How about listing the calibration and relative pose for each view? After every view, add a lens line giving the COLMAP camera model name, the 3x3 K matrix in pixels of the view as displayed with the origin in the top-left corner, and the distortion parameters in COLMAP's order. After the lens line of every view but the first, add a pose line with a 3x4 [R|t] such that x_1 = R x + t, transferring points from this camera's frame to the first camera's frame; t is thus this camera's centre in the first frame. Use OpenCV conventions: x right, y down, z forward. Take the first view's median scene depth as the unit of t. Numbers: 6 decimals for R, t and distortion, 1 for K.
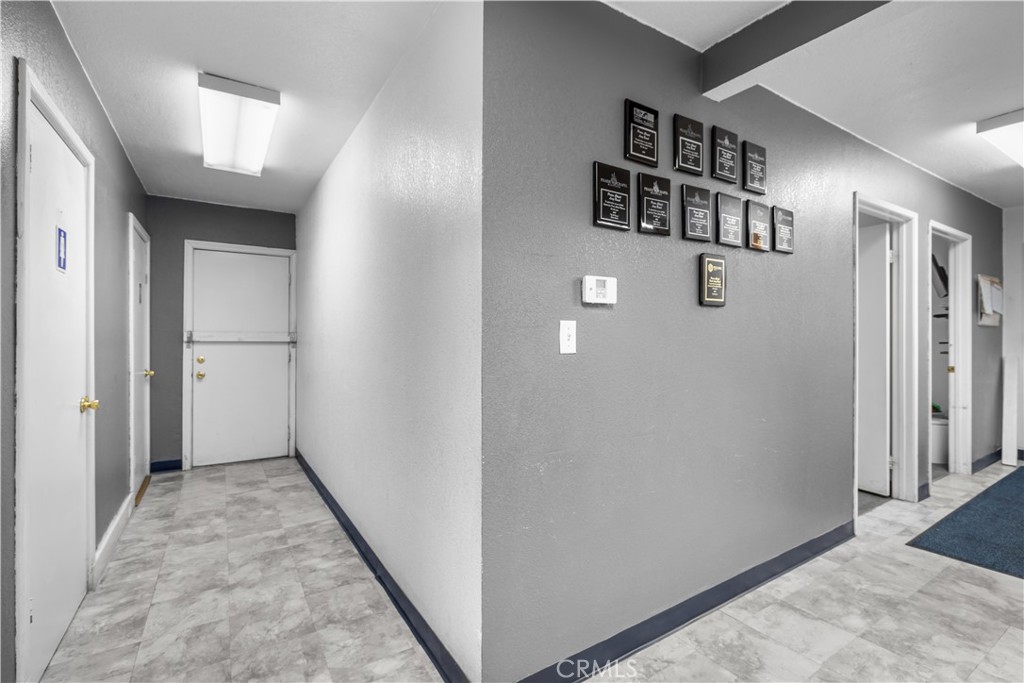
lens RADIAL K [[458.5, 0, 510.1], [0, 458.5, 335.8], [0, 0, 1]] dist [-0.003526, -0.000519]
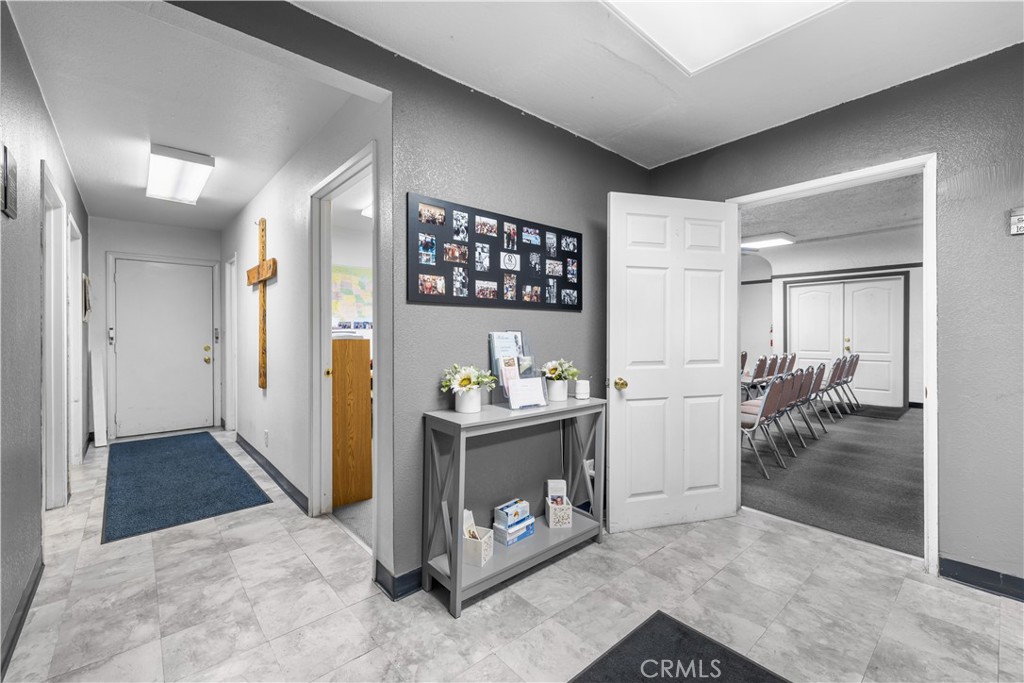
lens RADIAL K [[432.8, 0, 507.0], [0, 432.8, 335.5], [0, 0, 1]] dist [-0.001066, 0.000048]
pose [[-0.157376, -0.007429, 0.987511, -0.222035], [-0.000575, 0.999972, 0.007431, 0.004682], [-0.987539, 0.000601, -0.157376, 0.355339]]
